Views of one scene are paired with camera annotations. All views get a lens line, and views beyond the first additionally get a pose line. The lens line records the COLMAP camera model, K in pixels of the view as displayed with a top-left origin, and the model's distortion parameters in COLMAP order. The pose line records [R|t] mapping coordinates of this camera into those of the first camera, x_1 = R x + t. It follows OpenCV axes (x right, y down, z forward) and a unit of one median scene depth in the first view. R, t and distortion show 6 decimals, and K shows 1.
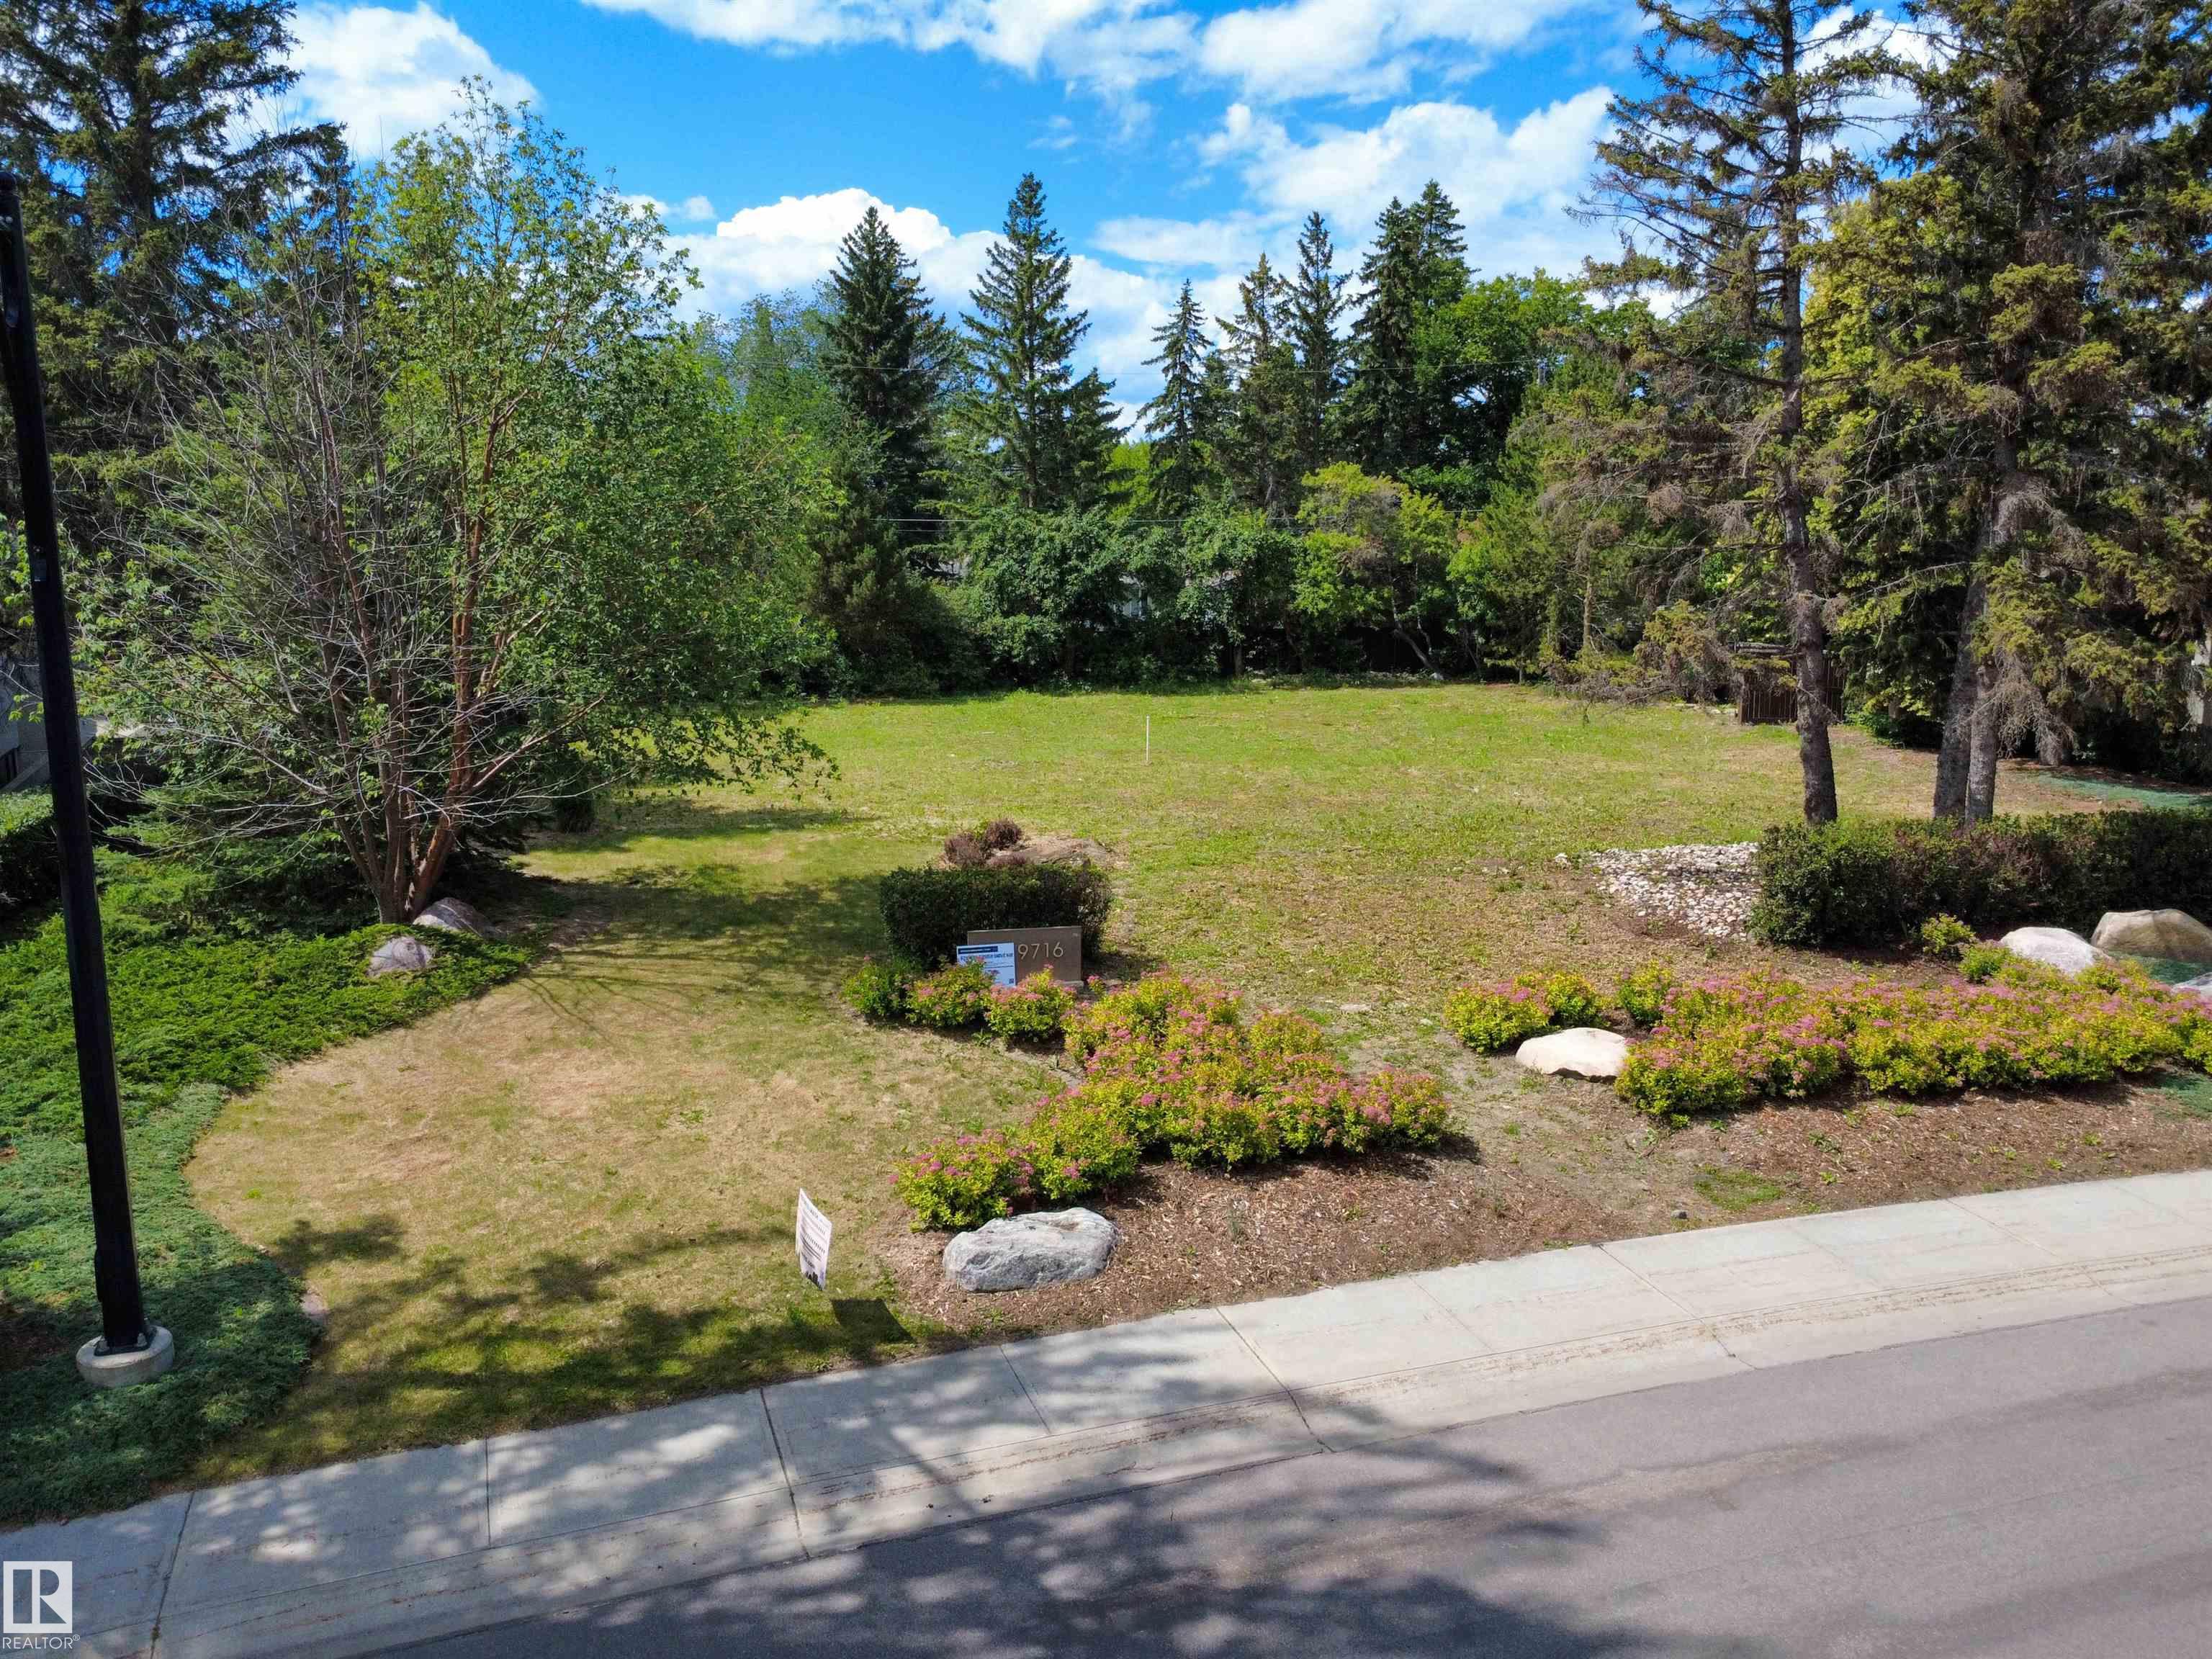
lens RADIAL K [[1657.5, 0, 1106.0], [0, 1657.5, 829.5], [0, 0, 1]] dist [-0.013066, -0.003937]
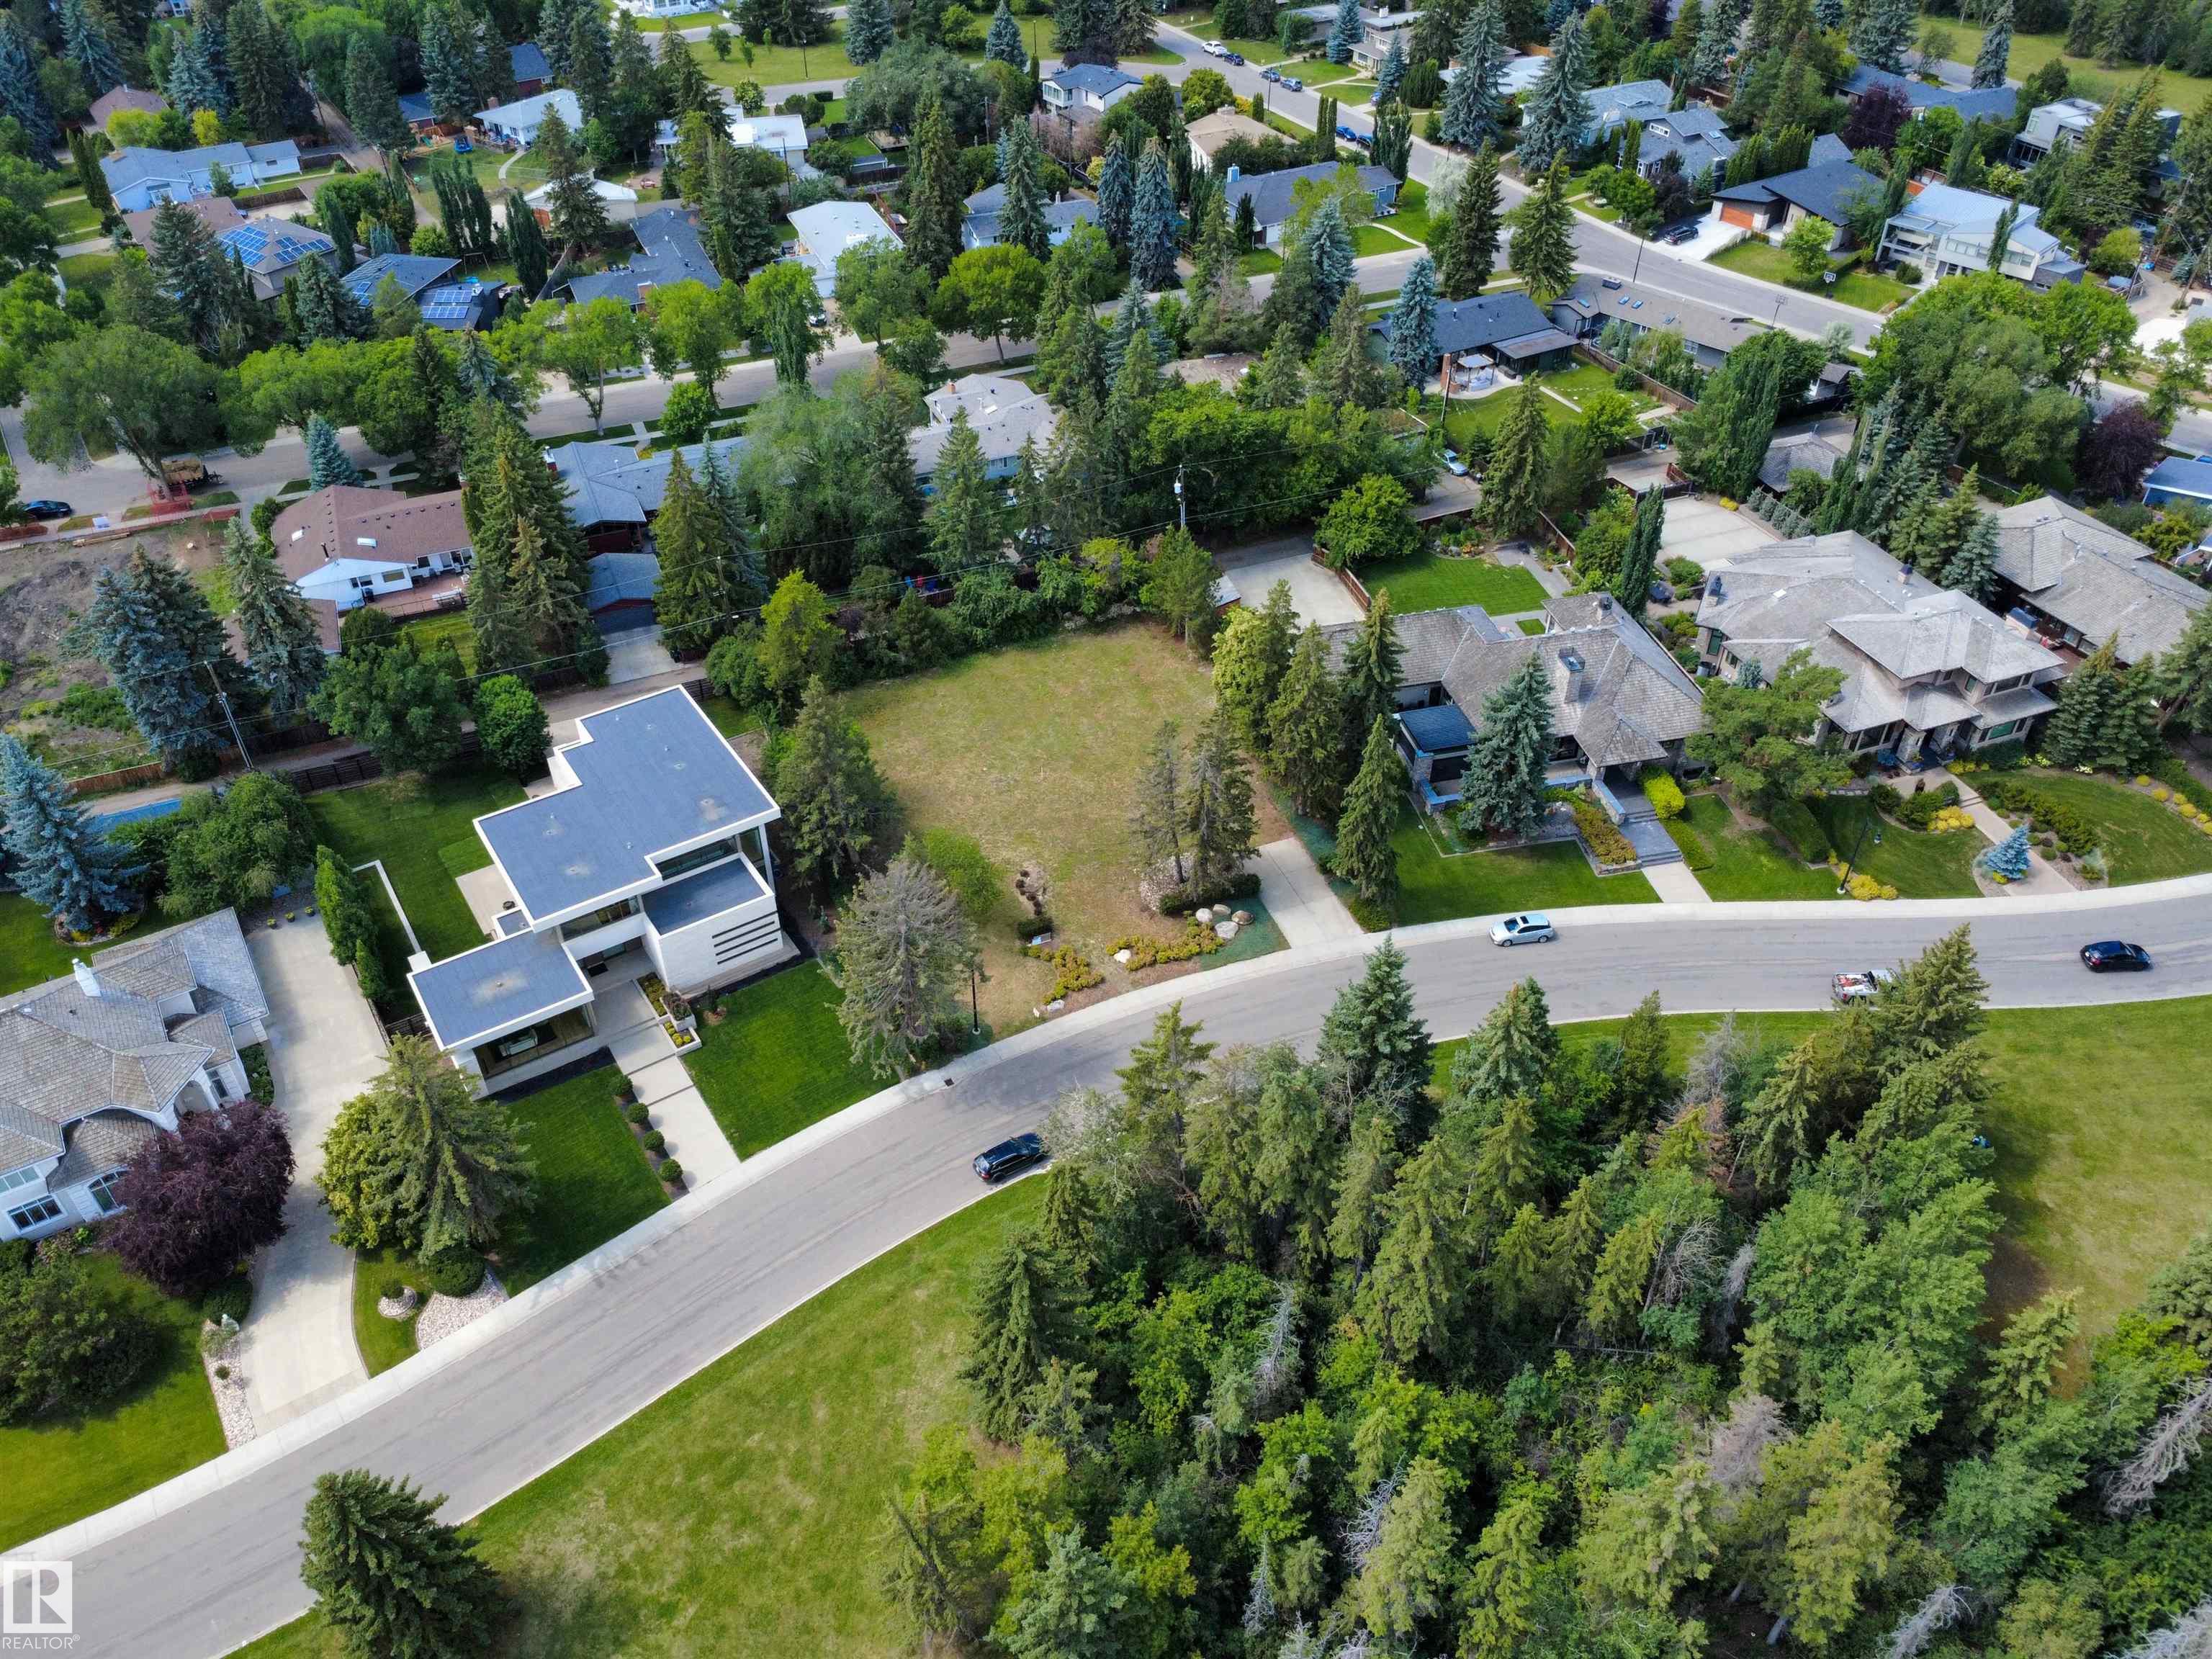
lens RADIAL K [[1673.0, 0, 1100.9], [0, 1673.0, 830.9], [0, 0, 1]] dist [0.001701, -0.009392]
pose [[0.992963, -0.083740, 0.083740, -0.338750], [0.030108, 0.862380, 0.505366, -3.616361], [-0.114536, -0.499288, 0.858832, -4.488462]]
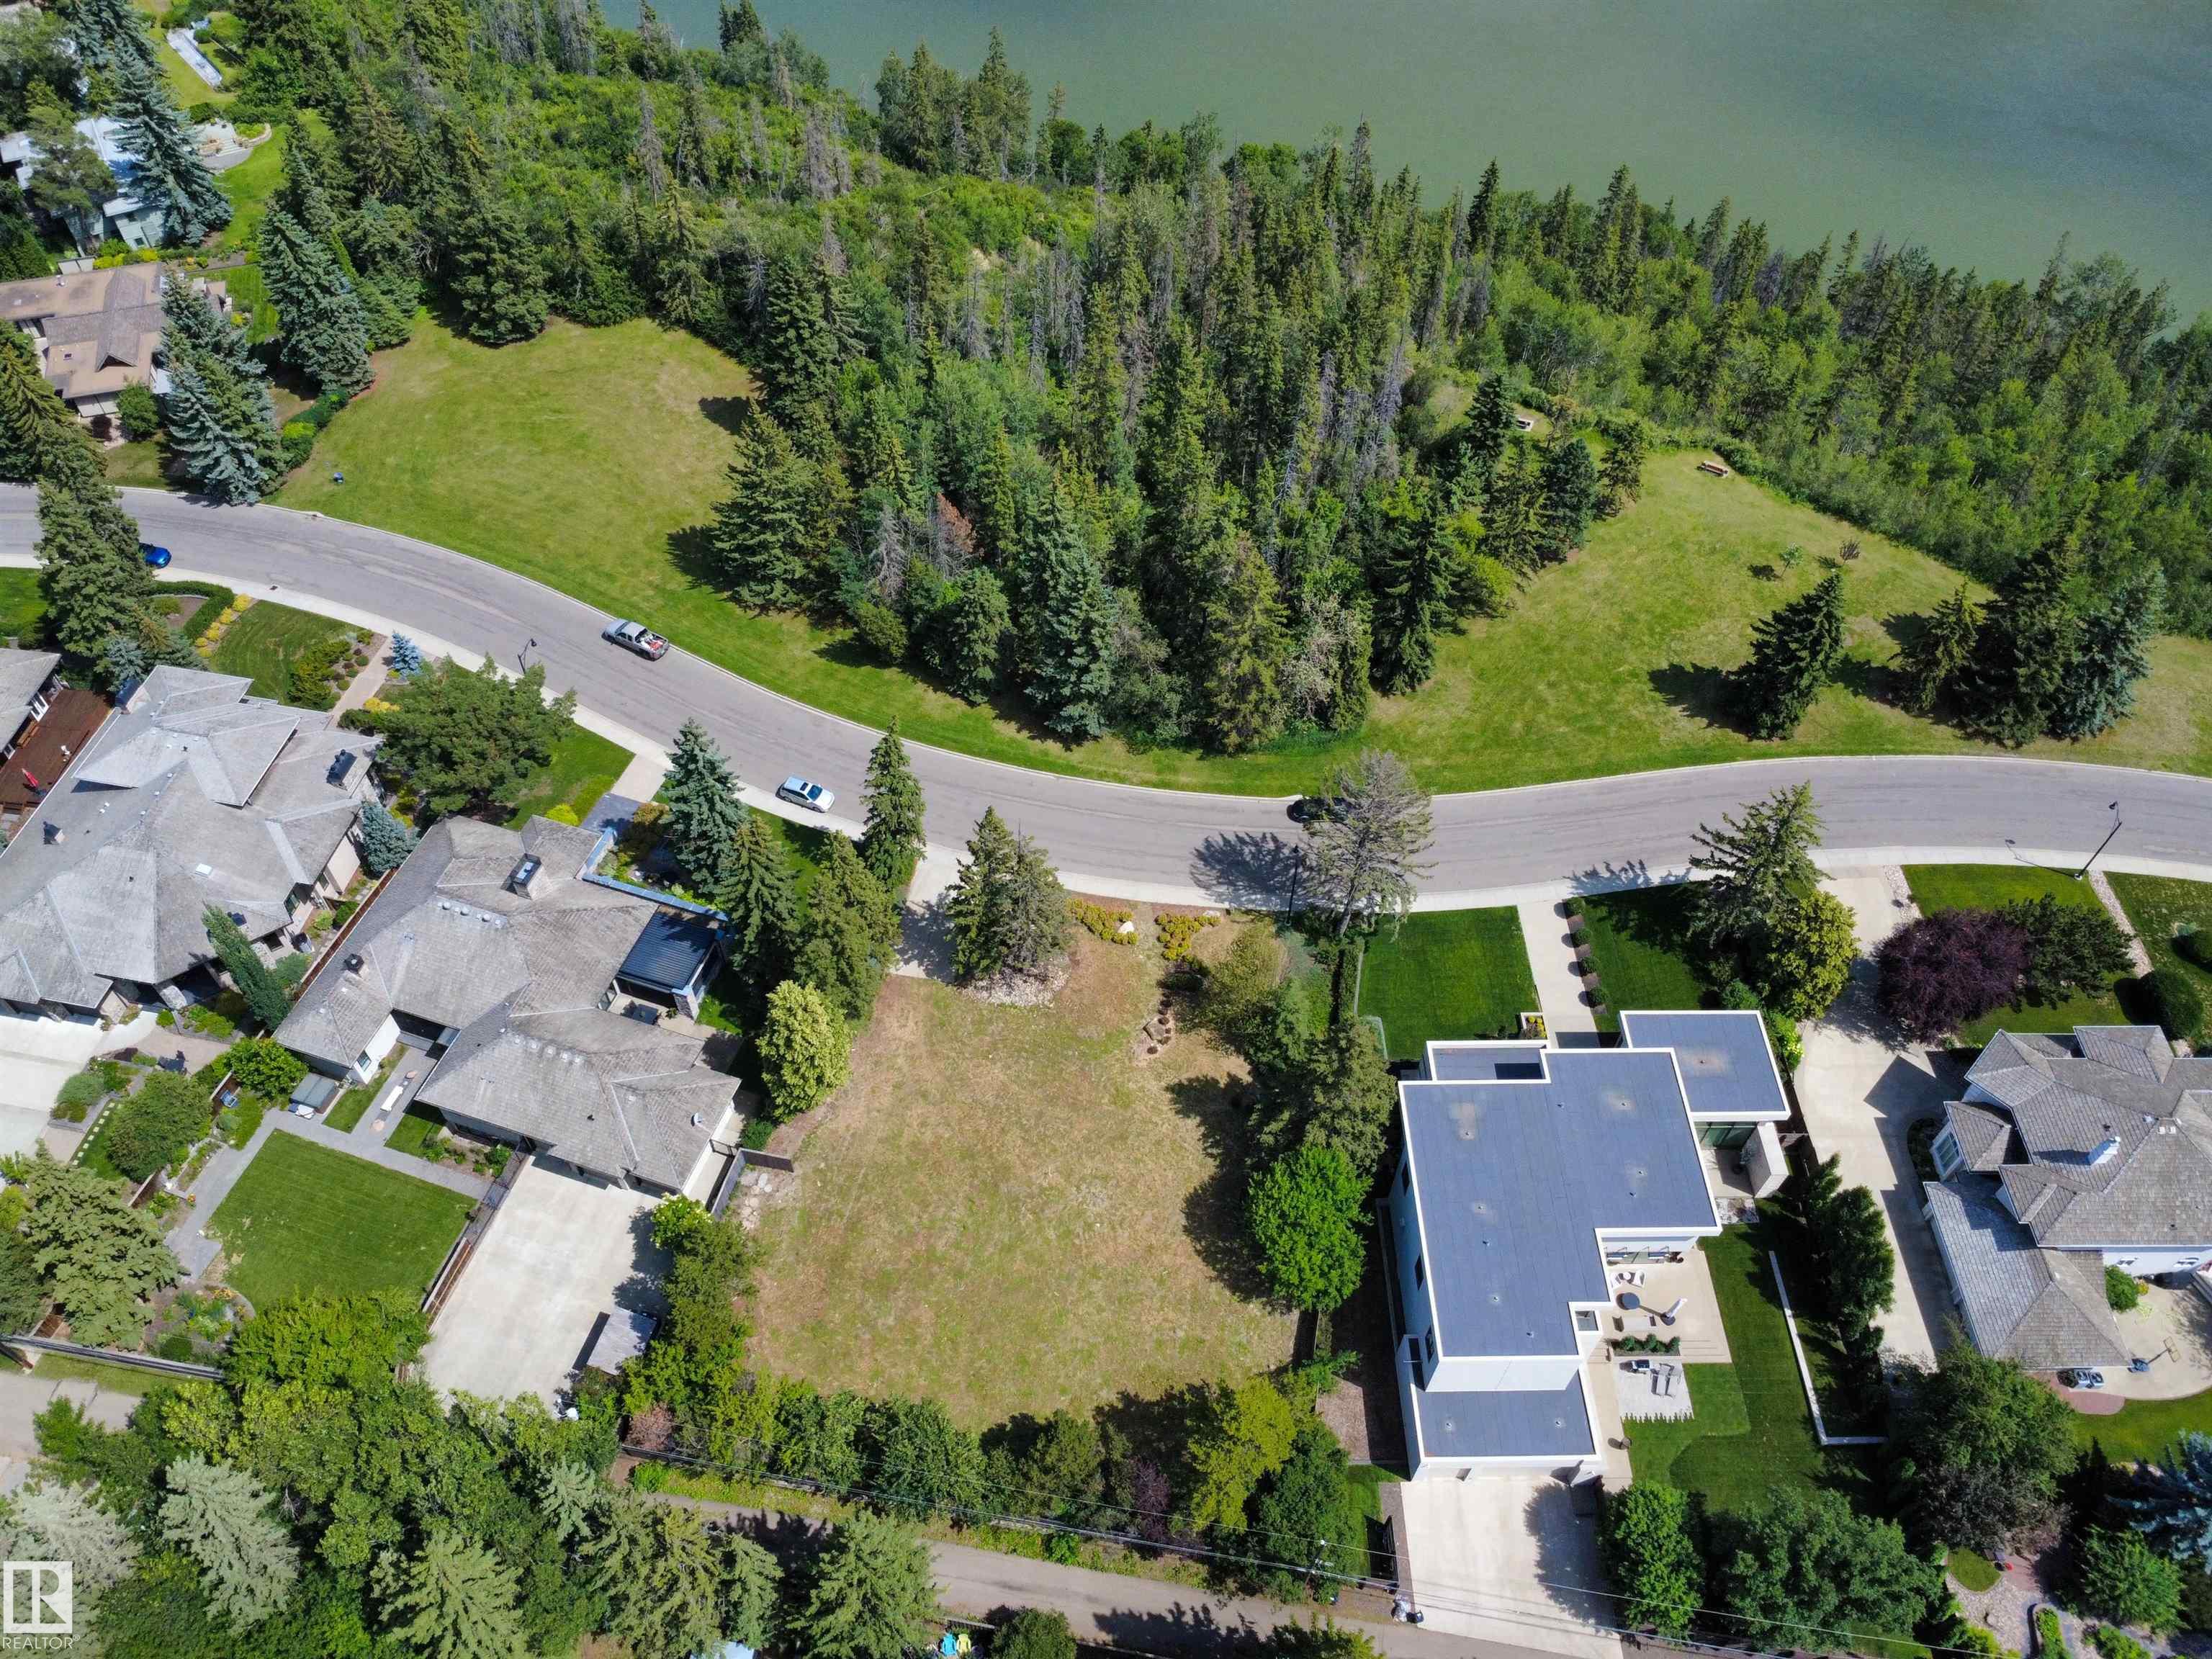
lens RADIAL K [[1673.0, 0, 1100.9], [0, 1673.0, 830.9], [0, 0, 1]] dist [0.001701, -0.009392]
pose [[-0.906021, -0.338457, 0.254113, -1.284006], [0.051658, 0.507486, 0.860110, -6.115010], [-0.420069, 0.792405, -0.442308, 3.701547]]
